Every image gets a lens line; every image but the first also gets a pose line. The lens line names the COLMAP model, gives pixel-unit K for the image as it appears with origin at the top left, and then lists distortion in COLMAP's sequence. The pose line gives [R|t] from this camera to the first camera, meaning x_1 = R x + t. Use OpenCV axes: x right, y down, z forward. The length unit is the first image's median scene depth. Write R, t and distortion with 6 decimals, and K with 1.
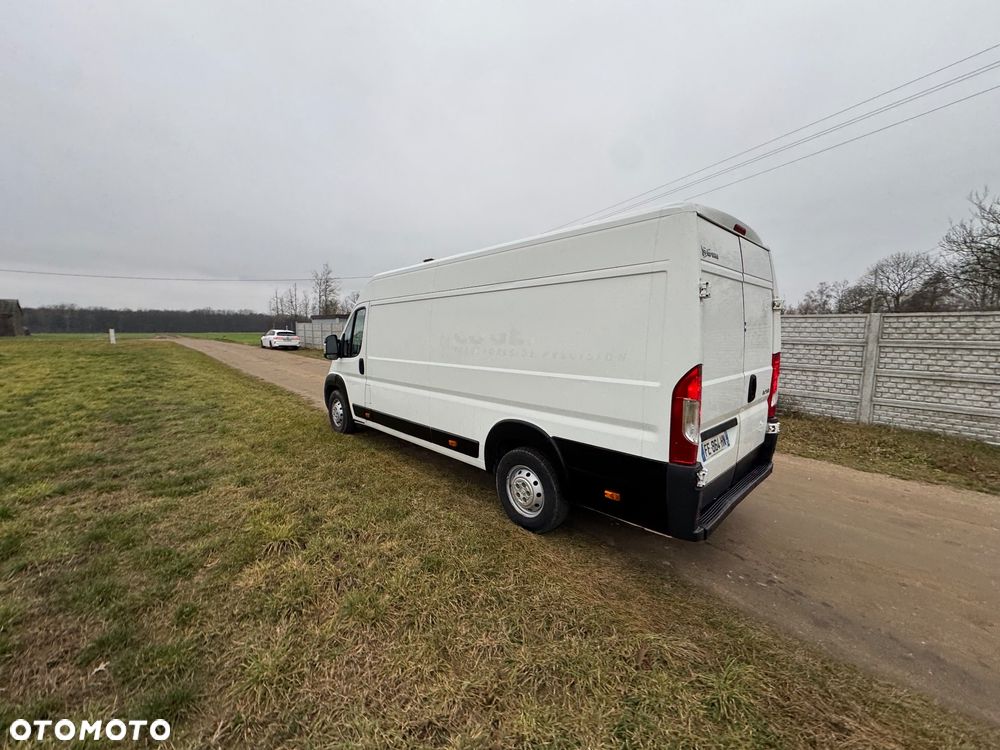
lens RADIAL K [[394.7, 0, 501.4], [0, 394.7, 375.4], [0, 0, 1]] dist [-0.003730, 0.000989]
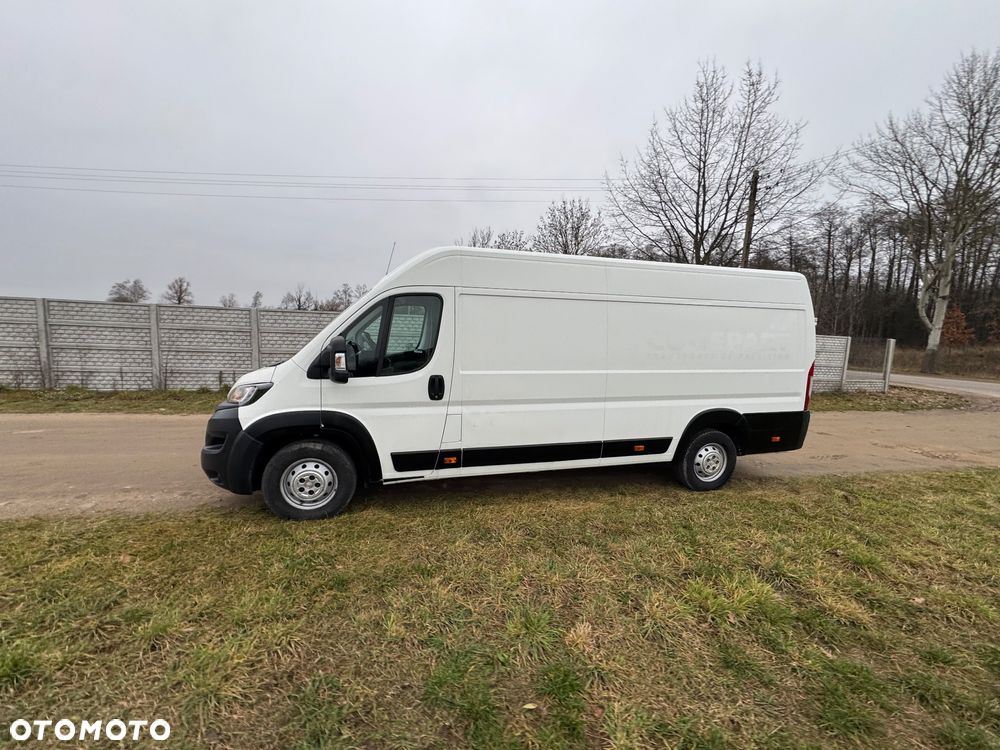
lens RADIAL K [[394.7, 0, 499.9], [0, 394.7, 373.0], [0, 0, 1]] dist [-0.003730, 0.000989]
pose [[0.476954, -0.082265, 0.875070, -1.106684], [0.067413, 0.996101, 0.056900, -0.097141], [-0.876339, 0.031852, 0.480640, 0.778886]]
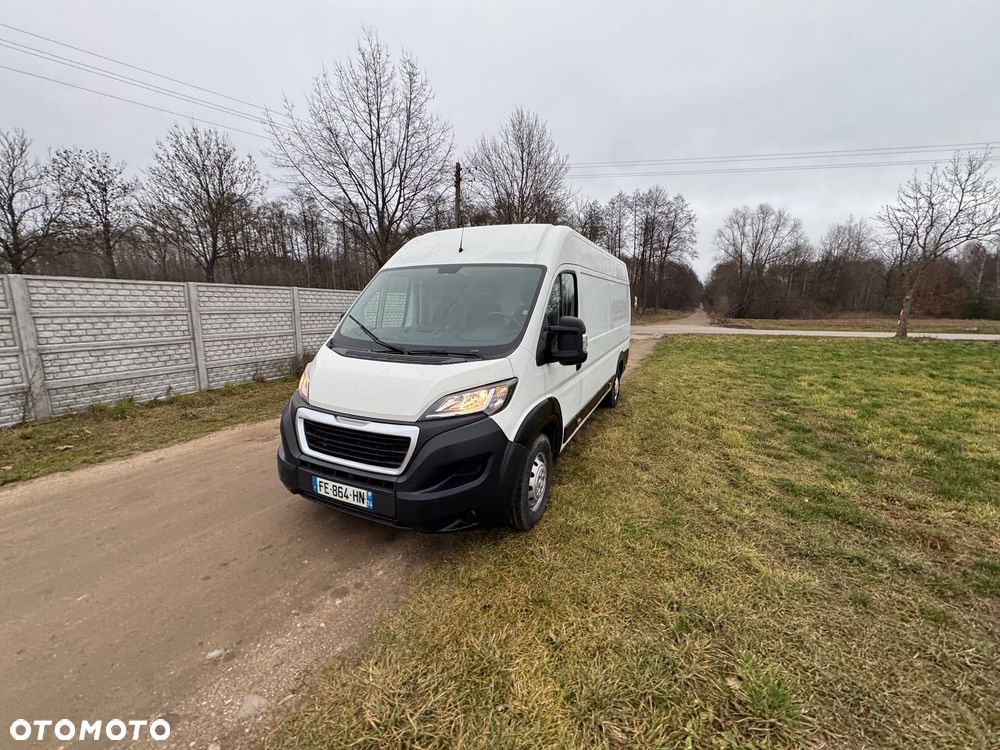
lens RADIAL K [[394.7, 0, 500.4], [0, 394.7, 372.3], [0, 0, 1]] dist [-0.003730, 0.000989]
pose [[-0.378036, -0.165735, 0.910835, -1.211965], [0.094717, 0.971759, 0.216133, -0.211162], [-0.920933, 0.167978, -0.351662, 1.775189]]
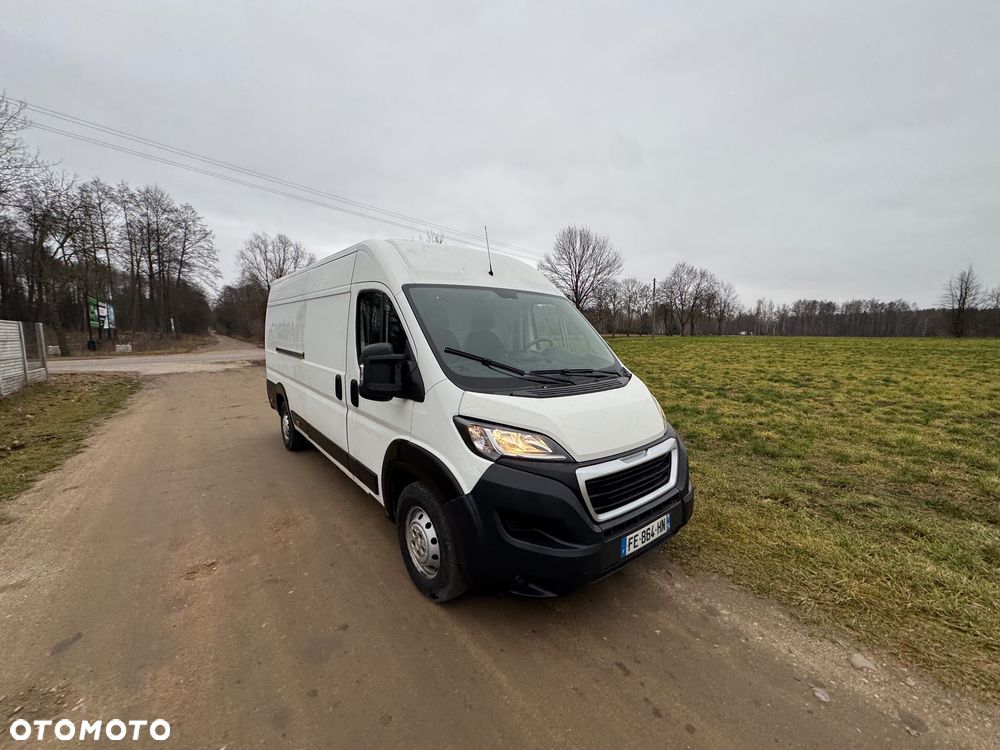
lens RADIAL K [[394.7, 0, 499.8], [0, 394.7, 370.7], [0, 0, 1]] dist [-0.003730, 0.000989]
pose [[-0.997334, -0.015680, 0.071263, -0.426036], [-0.000032, 0.976731, 0.214468, -0.271405], [-0.072968, 0.213894, -0.974128, 2.328796]]
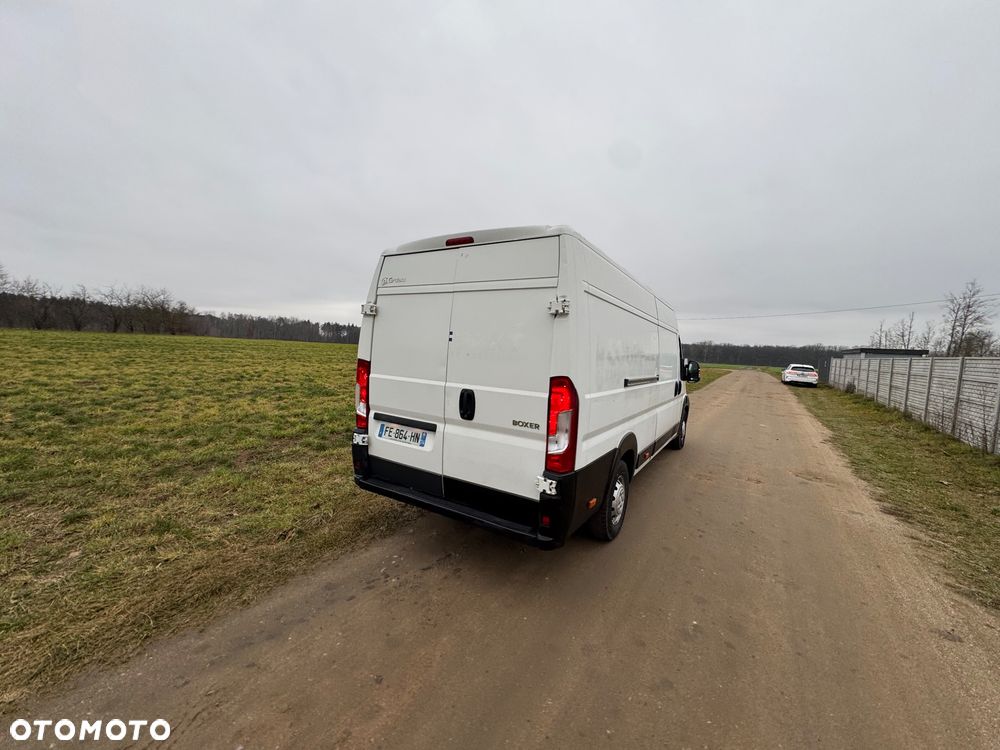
lens RADIAL K [[394.7, 0, 498.5], [0, 394.7, 376.4], [0, 0, 1]] dist [-0.003730, 0.000989]
pose [[0.242123, 0.076498, -0.967225, 1.131352], [-0.161145, 0.986212, 0.037660, -0.056724], [0.956770, 0.146745, 0.251112, 0.616782]]
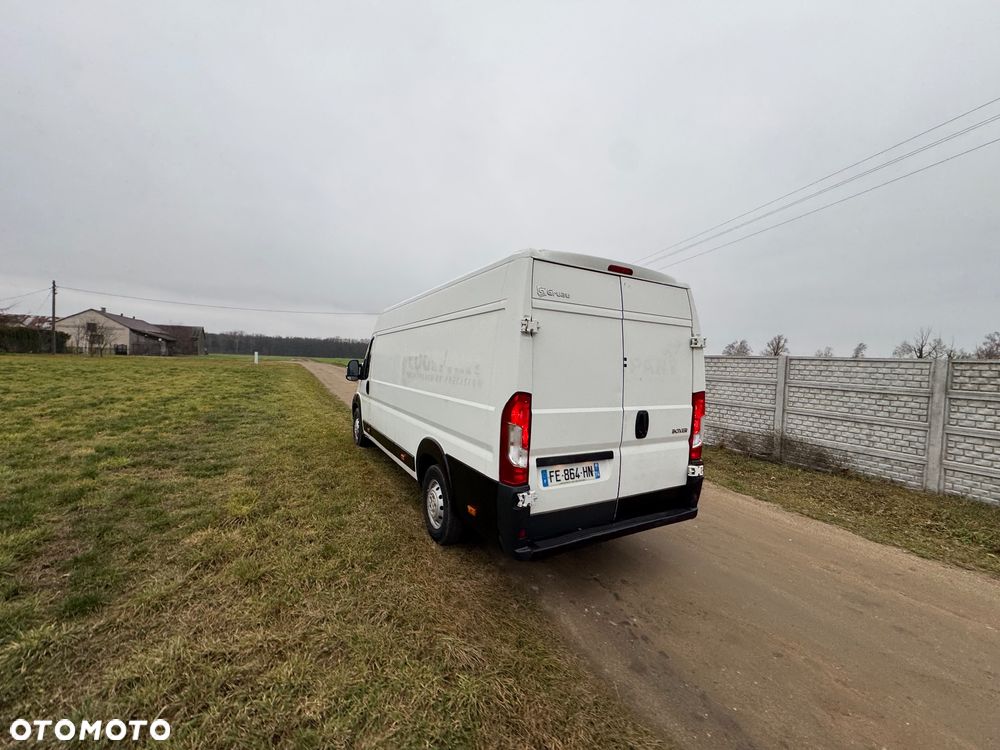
lens RADIAL K [[394.7, 0, 500.0], [0, 394.7, 375.5], [0, 0, 1]] dist [-0.003730, 0.000989]
pose [[0.969633, 0.045586, -0.240278, 0.386135], [-0.065902, 0.994835, -0.077205, 0.007700], [0.235517, 0.090696, 0.967629, -0.045317]]
